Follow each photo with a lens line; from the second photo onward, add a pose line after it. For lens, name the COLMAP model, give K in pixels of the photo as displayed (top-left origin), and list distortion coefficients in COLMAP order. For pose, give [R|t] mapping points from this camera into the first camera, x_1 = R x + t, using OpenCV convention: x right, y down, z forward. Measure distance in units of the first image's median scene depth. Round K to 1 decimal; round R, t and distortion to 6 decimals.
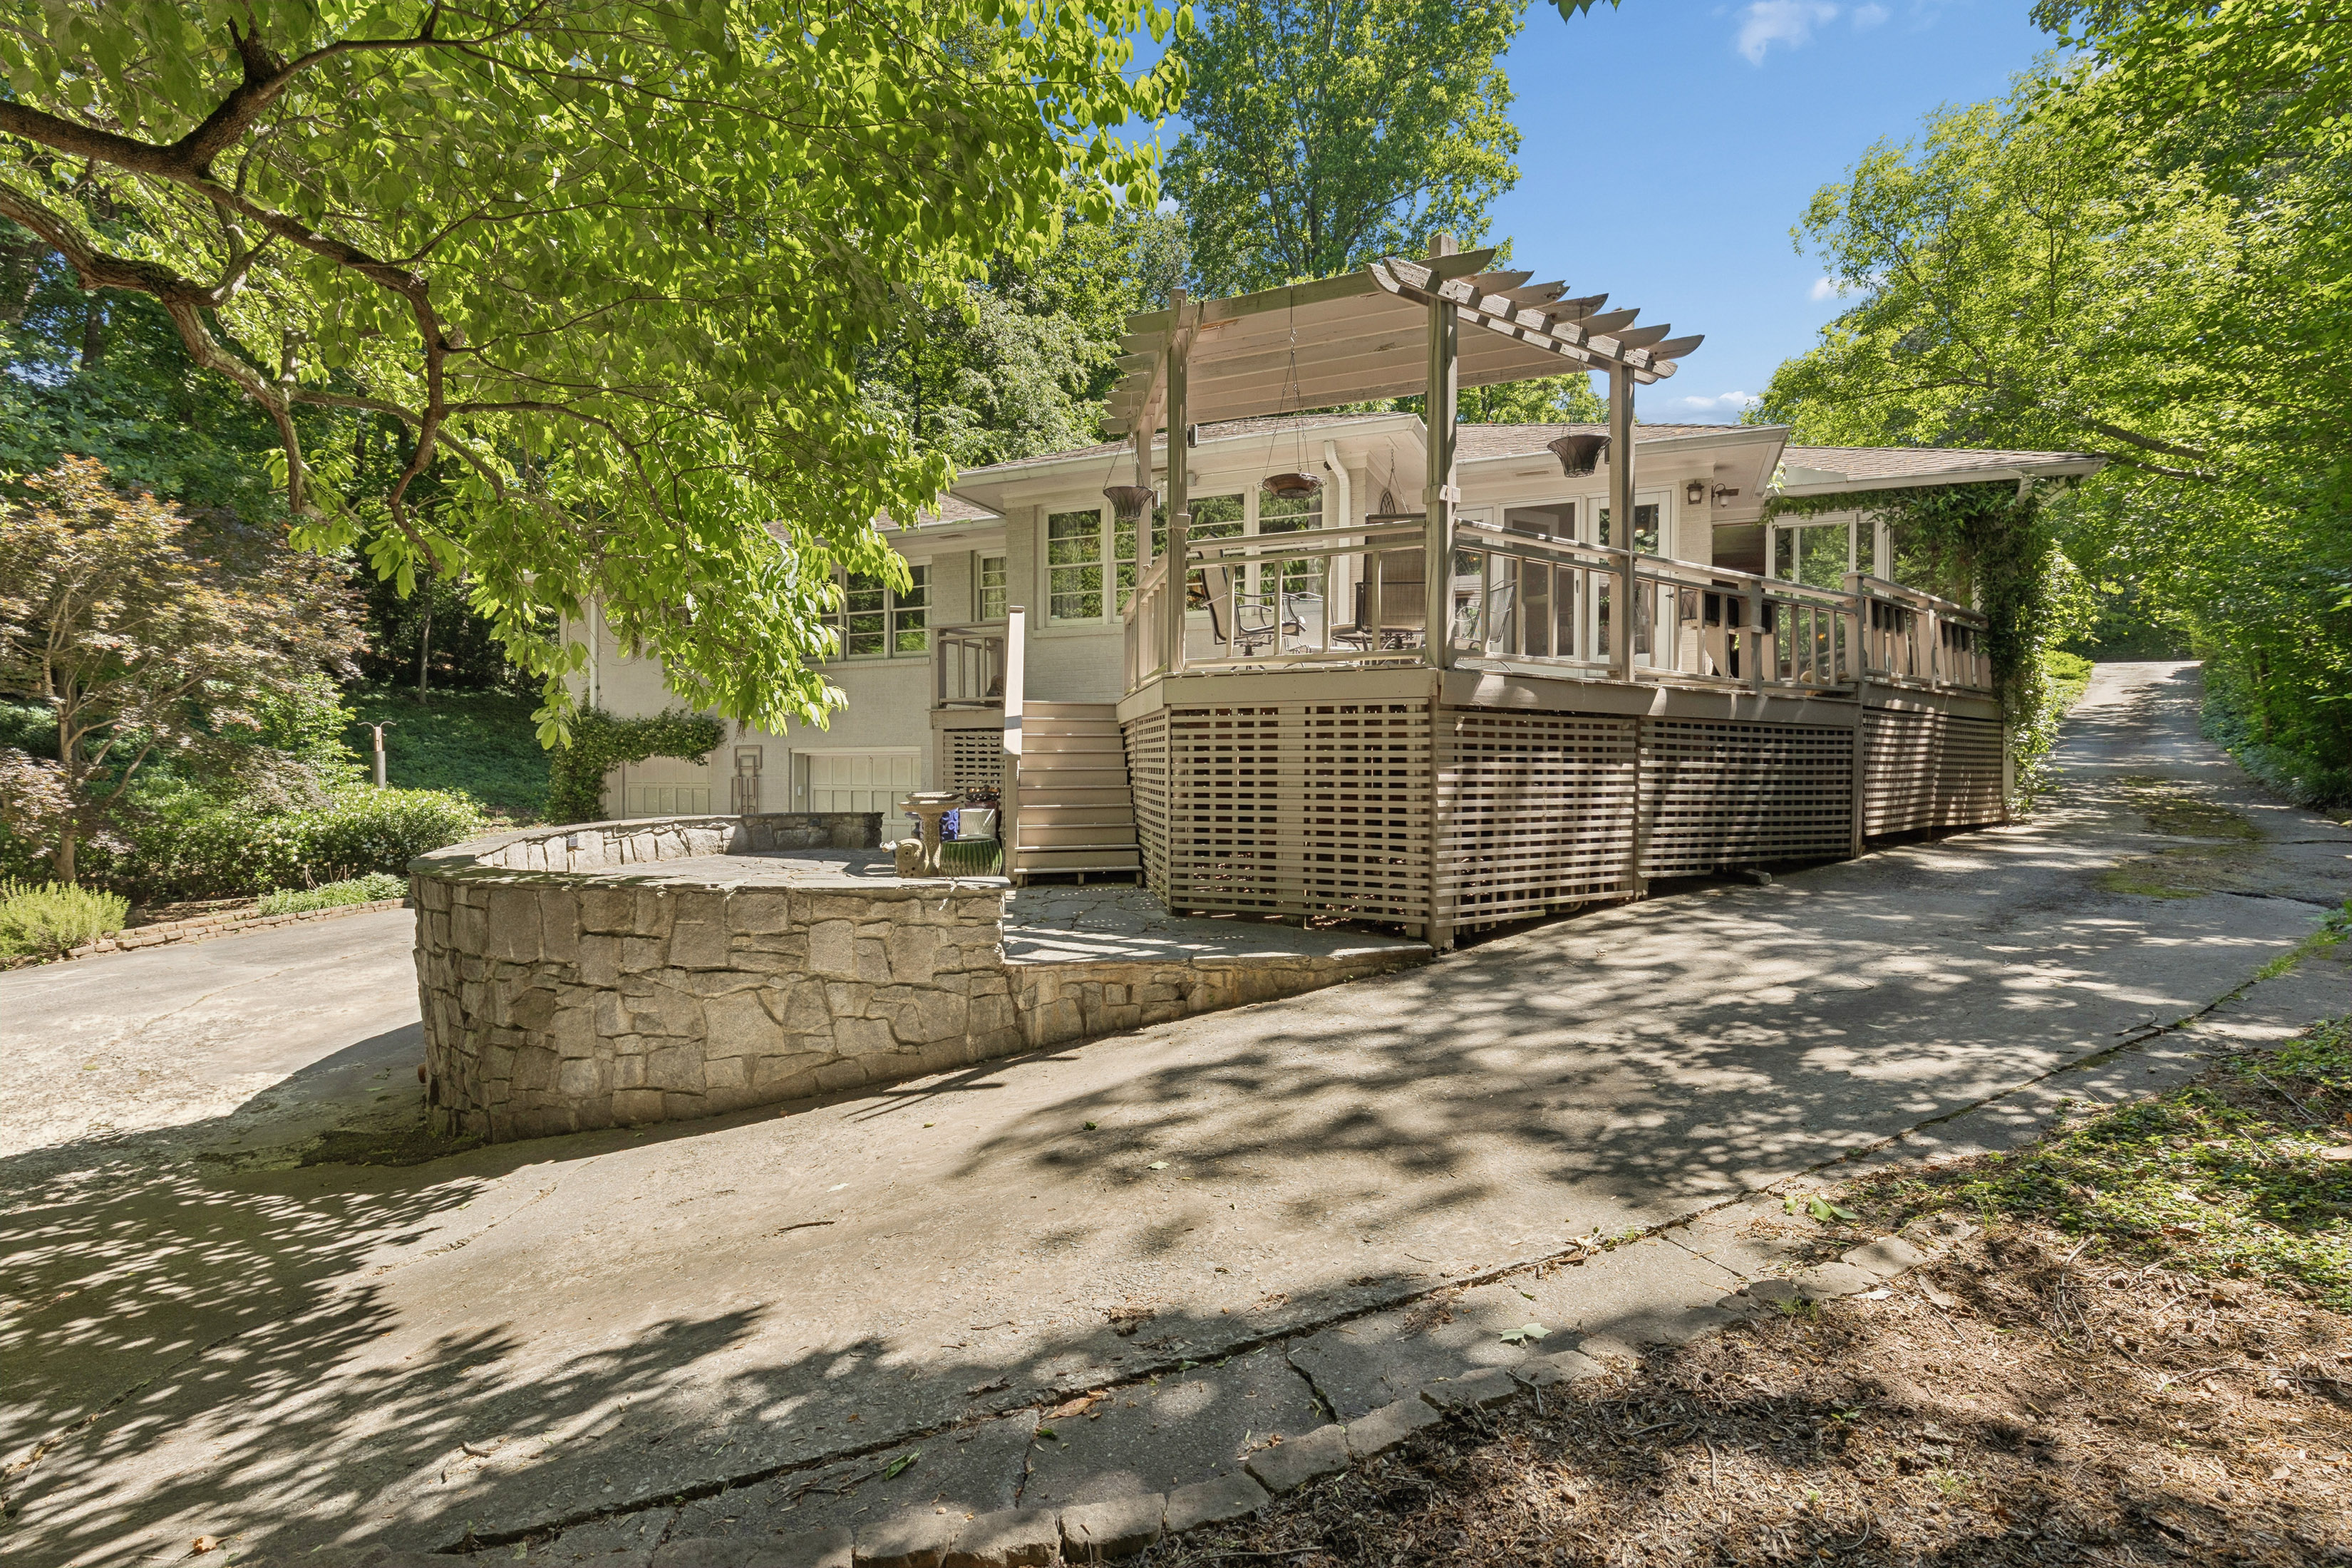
lens RADIAL K [[1048.2, 0, 1176.0], [0, 1048.2, 784.0], [0, 0, 1]] dist [0.001679, 0.000262]
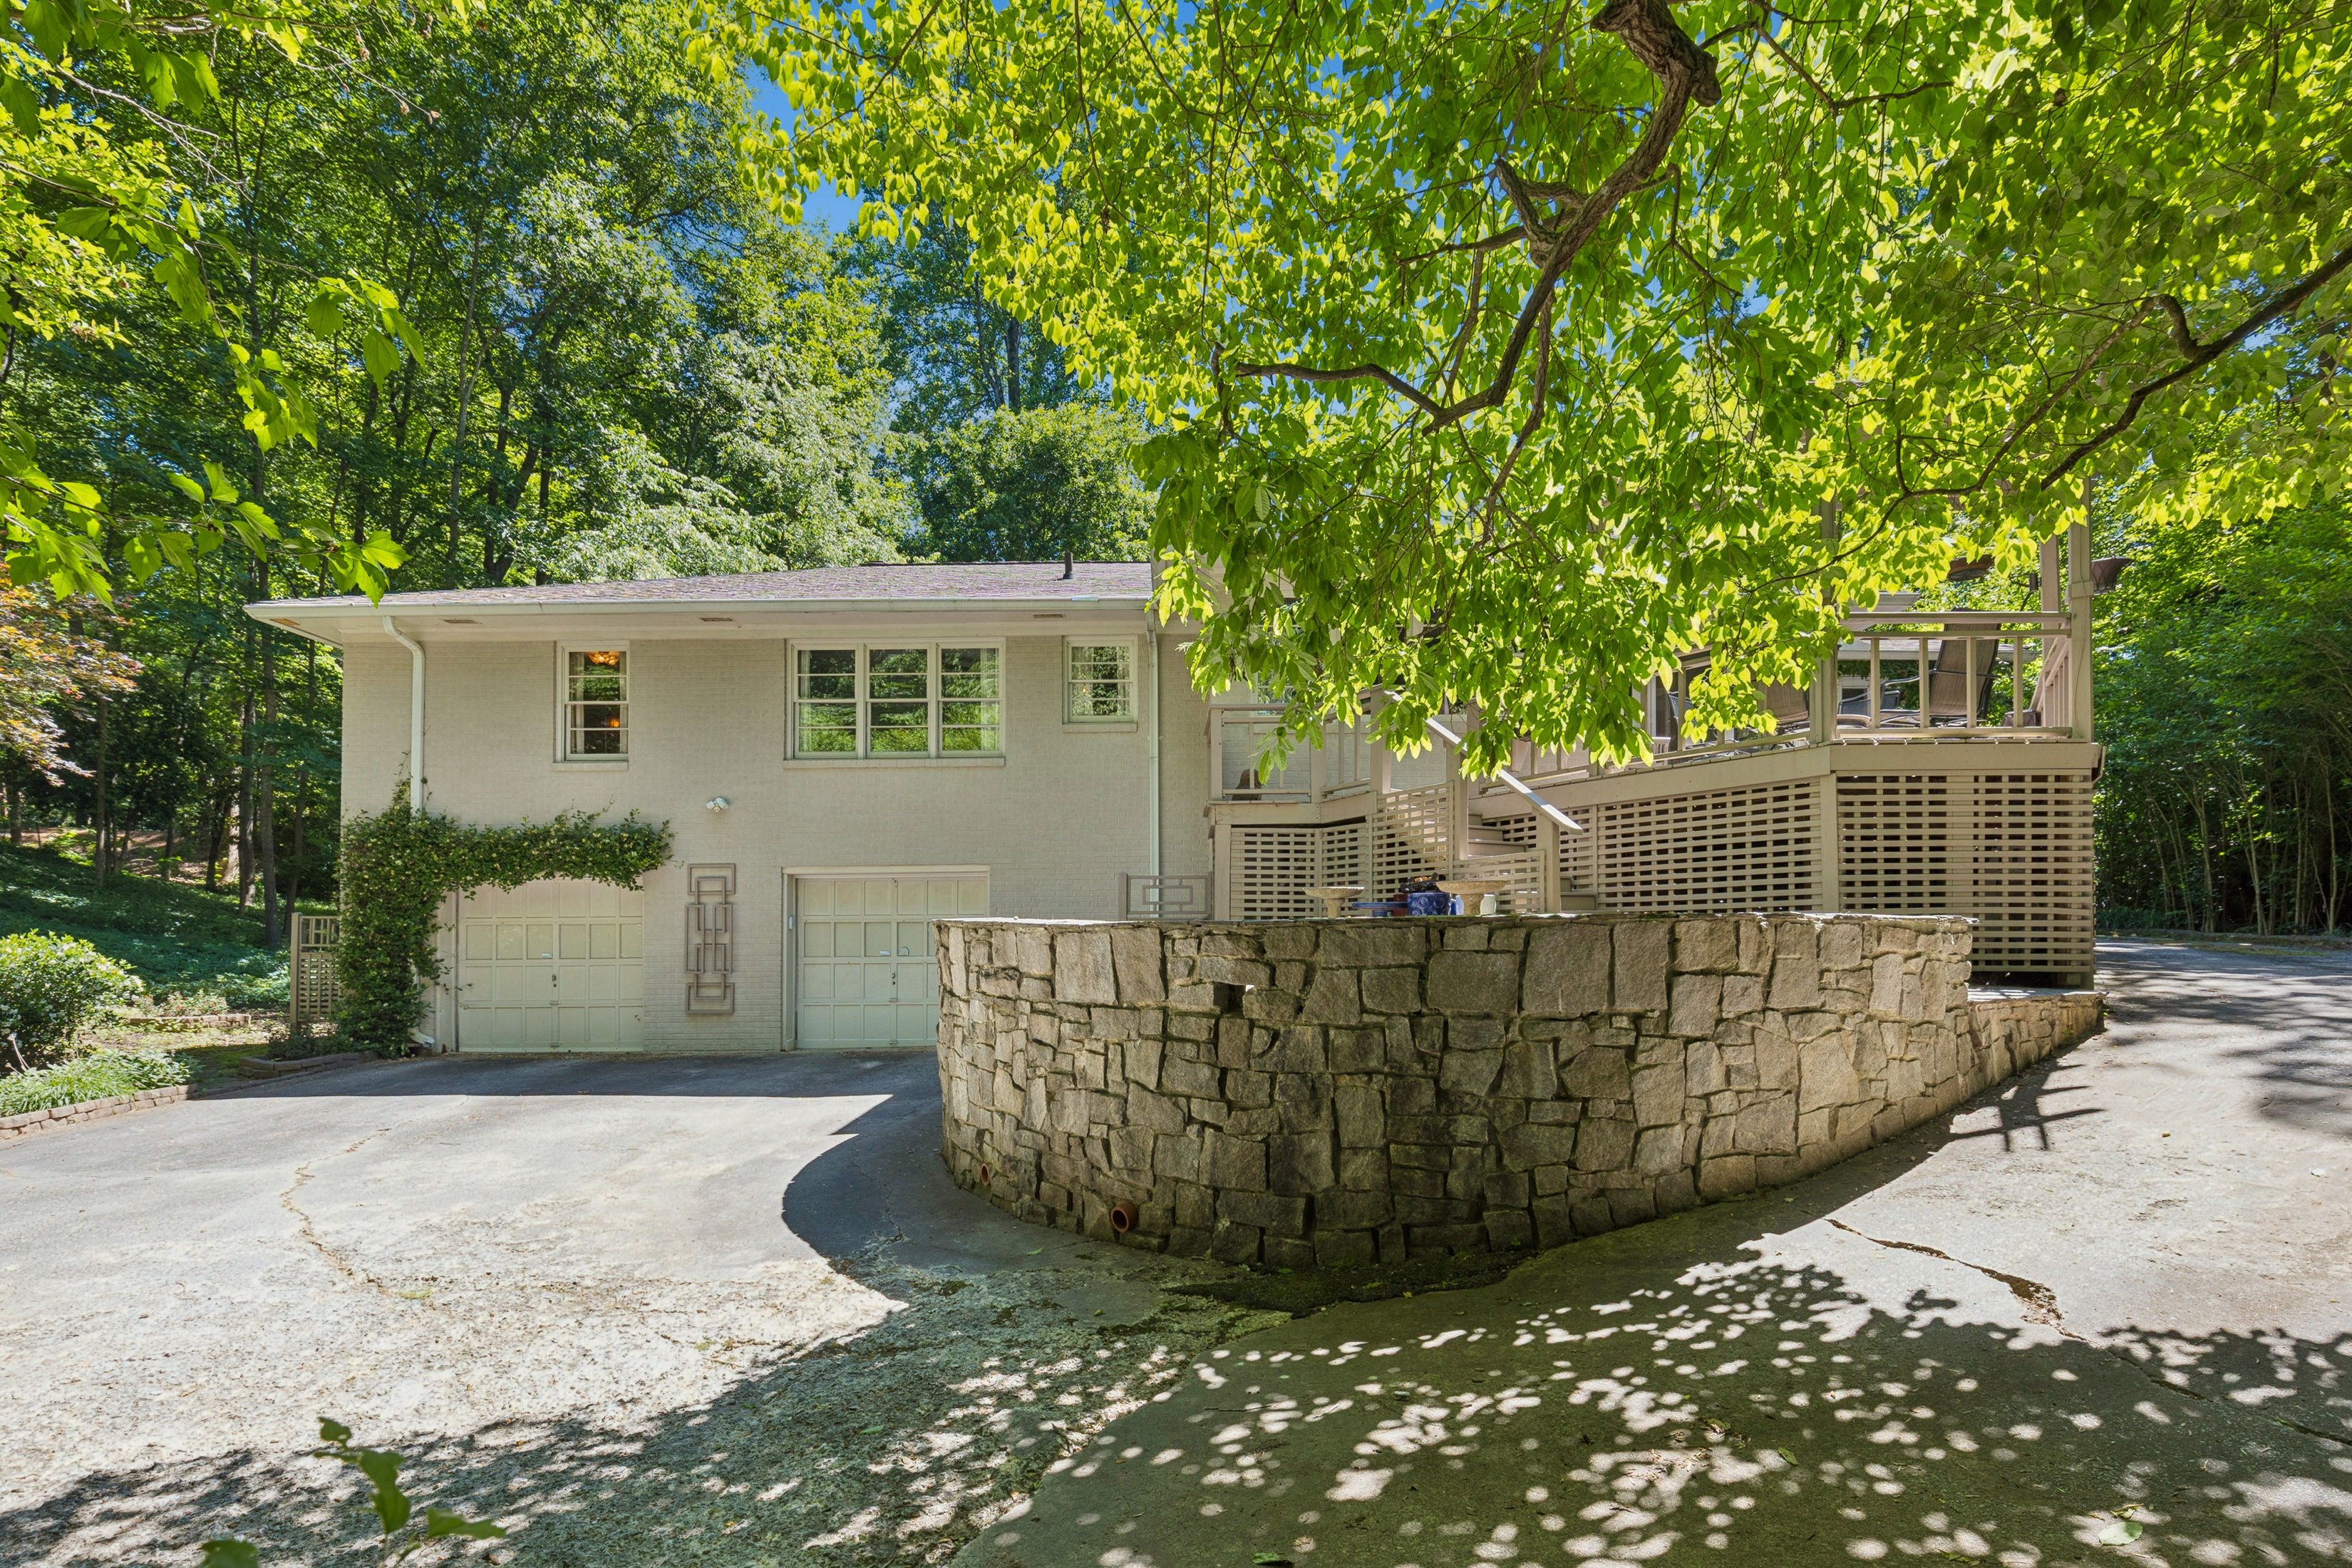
lens RADIAL K [[1107.3, 0, 1176.5], [0, 1107.3, 957.2], [0, 0, 1]] dist [0.001635, 0.000161]
pose [[0.913360, -0.007171, 0.407089, -1.023121], [0.012268, 0.999876, -0.009911, 0.106472], [-0.406968, 0.014047, 0.913335, 0.287346]]
